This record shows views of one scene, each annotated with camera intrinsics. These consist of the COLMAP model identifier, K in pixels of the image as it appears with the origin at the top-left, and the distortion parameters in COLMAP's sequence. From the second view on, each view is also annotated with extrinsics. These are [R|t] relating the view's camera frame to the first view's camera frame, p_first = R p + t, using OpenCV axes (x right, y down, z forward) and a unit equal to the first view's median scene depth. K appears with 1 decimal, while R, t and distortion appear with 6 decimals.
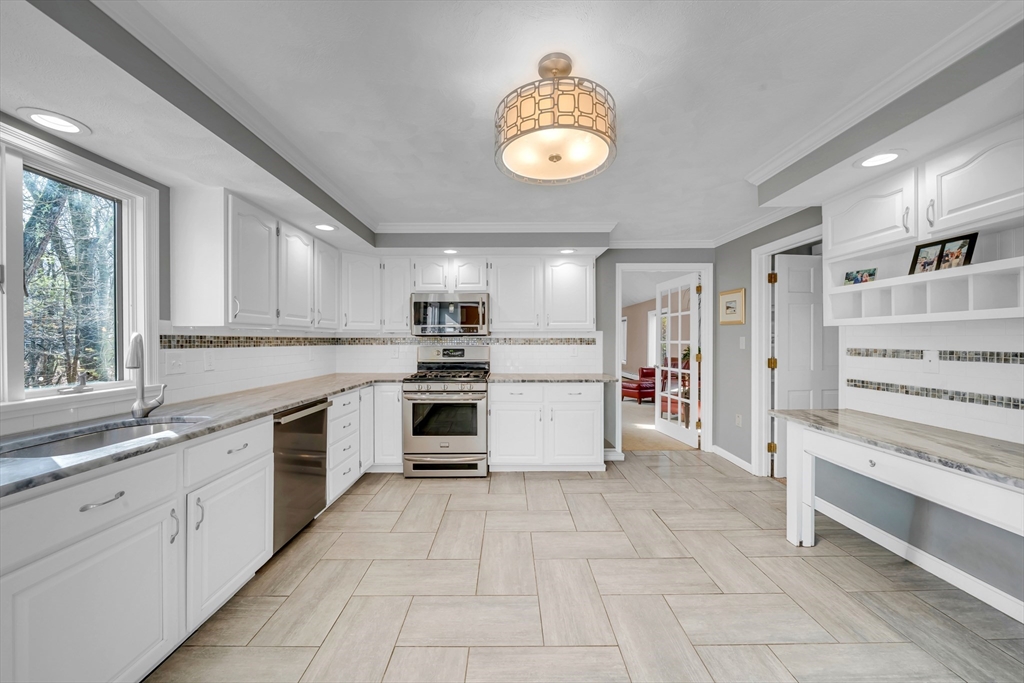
lens RADIAL K [[392.5, 0, 504.9], [0, 392.5, 339.0], [0, 0, 1]] dist [-0.004614, -0.000897]
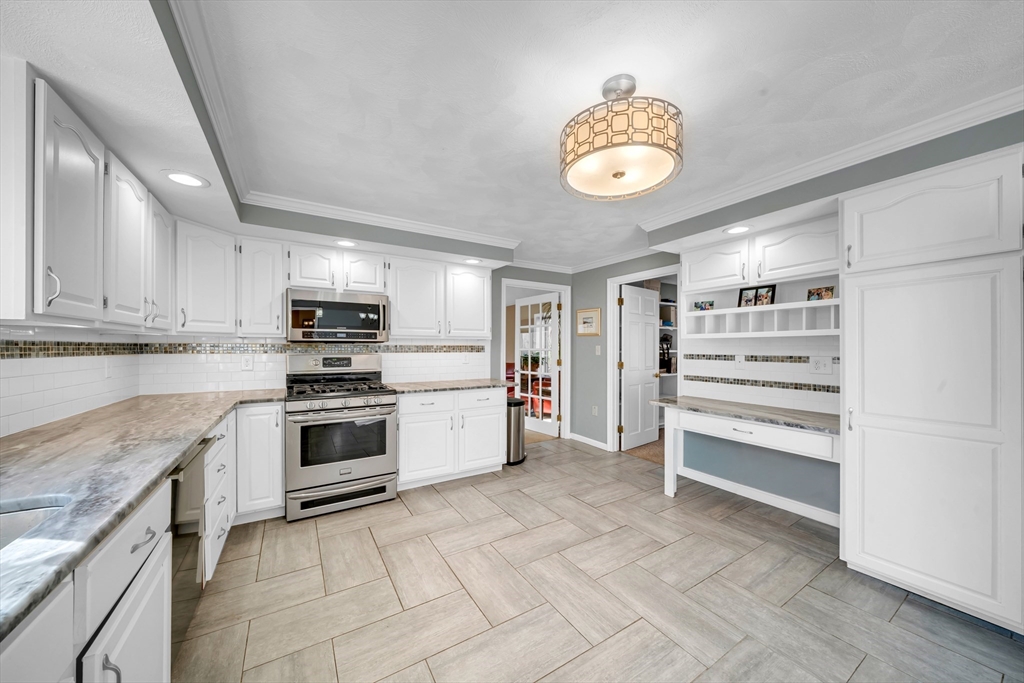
lens RADIAL K [[363.6, 0, 521.9], [0, 363.6, 346.2], [0, 0, 1]] dist [-0.006171, -0.000141]
pose [[0.839485, 0.005353, 0.543357, -0.349004], [-0.005308, 0.999985, -0.001650, -0.000272], [-0.543357, -0.001499, 0.839500, 0.184857]]
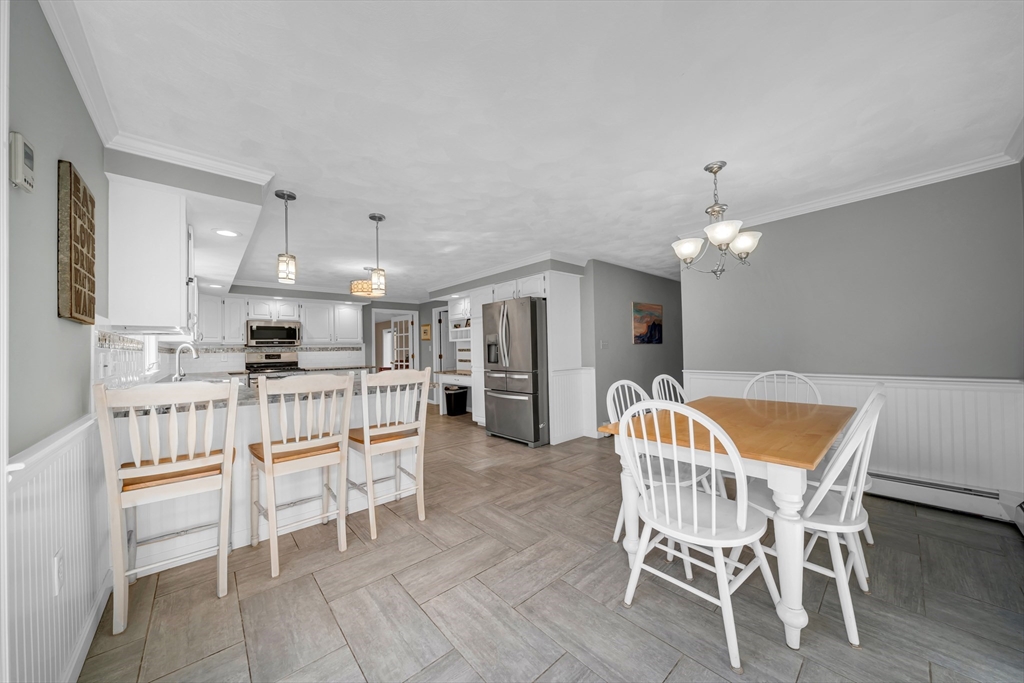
lens RADIAL K [[363.6, 0, 520.5], [0, 363.6, 345.0], [0, 0, 1]] dist [-0.006171, -0.000141]
pose [[0.744073, -0.005712, 0.668074, -0.588499], [0.014235, 0.999872, -0.007305, 0.019500], [-0.667947, 0.014945, 0.744059, -1.309483]]
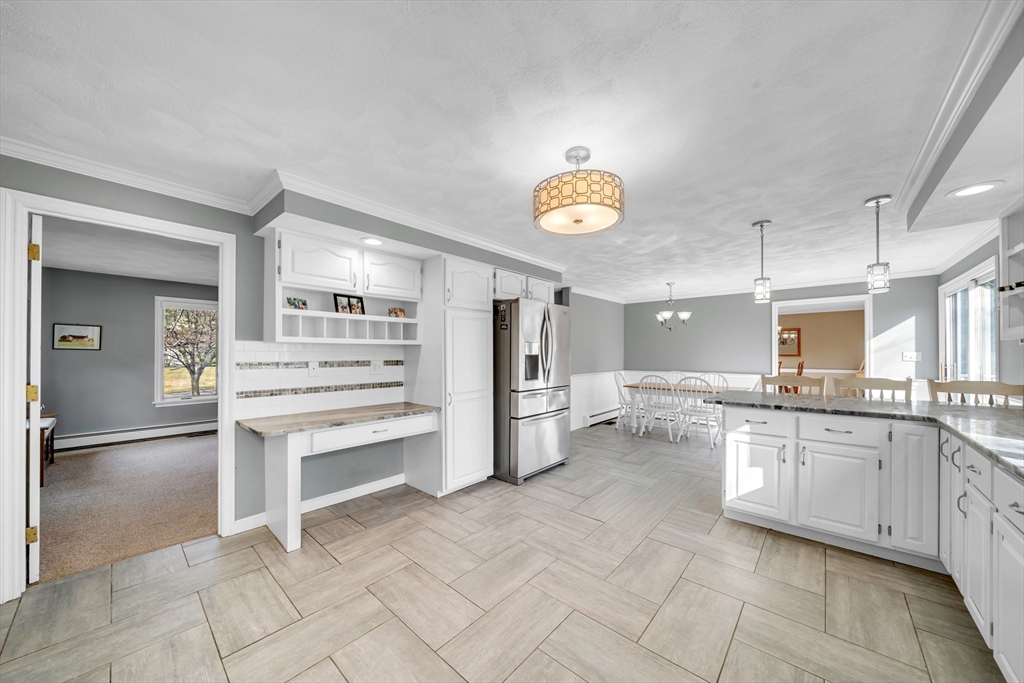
lens RADIAL K [[363.6, 0, 504.1], [0, 363.6, 349.1], [0, 0, 1]] dist [-0.006171, -0.000141]
pose [[-0.755859, 0.009291, 0.654668, -0.285423], [-0.001473, 0.999873, -0.015890, 0.001653], [-0.654732, -0.012975, -0.755750, 1.205037]]
